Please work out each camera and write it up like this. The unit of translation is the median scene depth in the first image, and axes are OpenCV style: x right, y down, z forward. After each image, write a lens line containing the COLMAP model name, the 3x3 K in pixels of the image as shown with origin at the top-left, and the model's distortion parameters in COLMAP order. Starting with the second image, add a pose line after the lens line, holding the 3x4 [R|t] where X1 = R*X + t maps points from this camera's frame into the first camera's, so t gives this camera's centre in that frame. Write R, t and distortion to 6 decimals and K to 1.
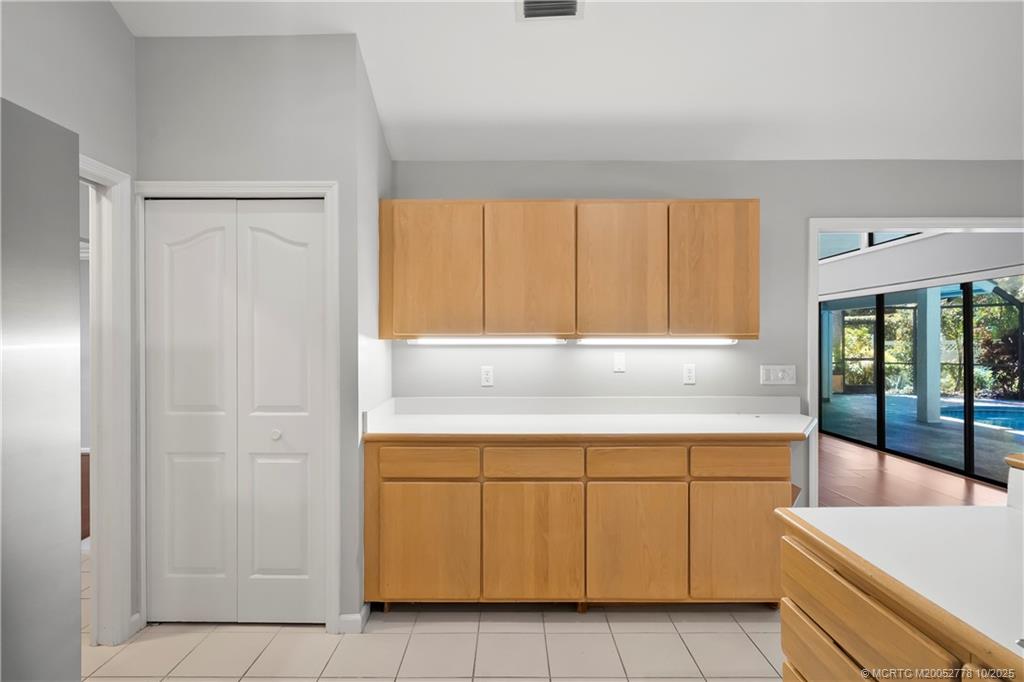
lens RADIAL K [[503.6, 0, 512.0], [0, 503.6, 341.0], [0, 0, 1]] dist [0.002885, 0.000148]
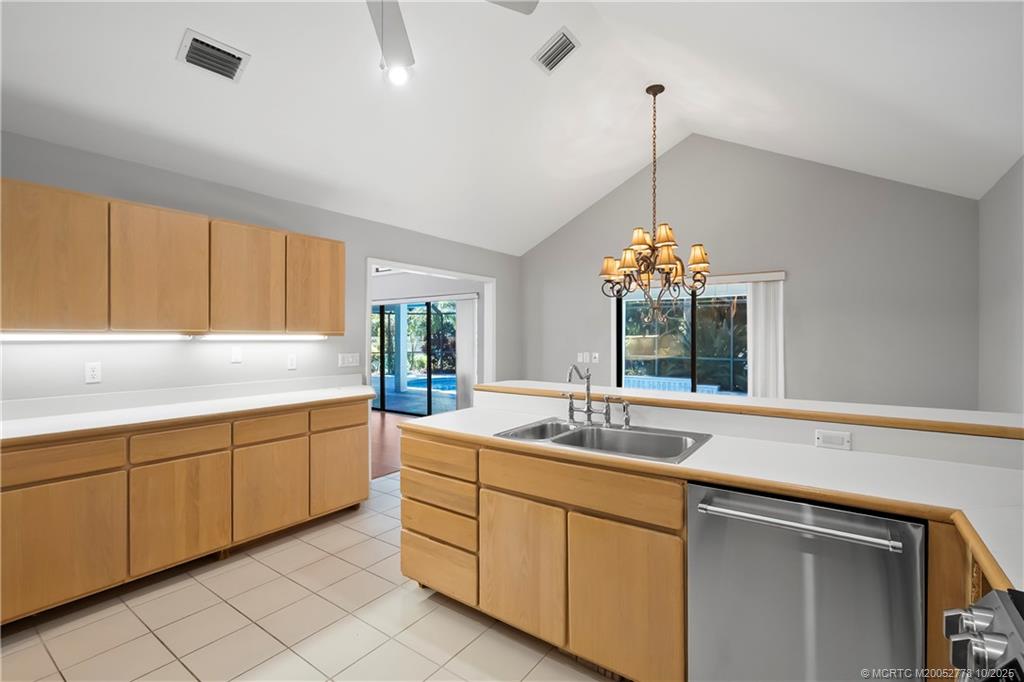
lens RADIAL K [[461.7, 0, 508.2], [0, 461.7, 337.5], [0, 0, 1]] dist [-0.002511, 0.000148]
pose [[0.585810, 0.000487, 0.810448, -0.333428], [-0.002163, 0.999997, 0.000963, -0.001159], [-0.810445, -0.002317, 0.585810, -0.196043]]
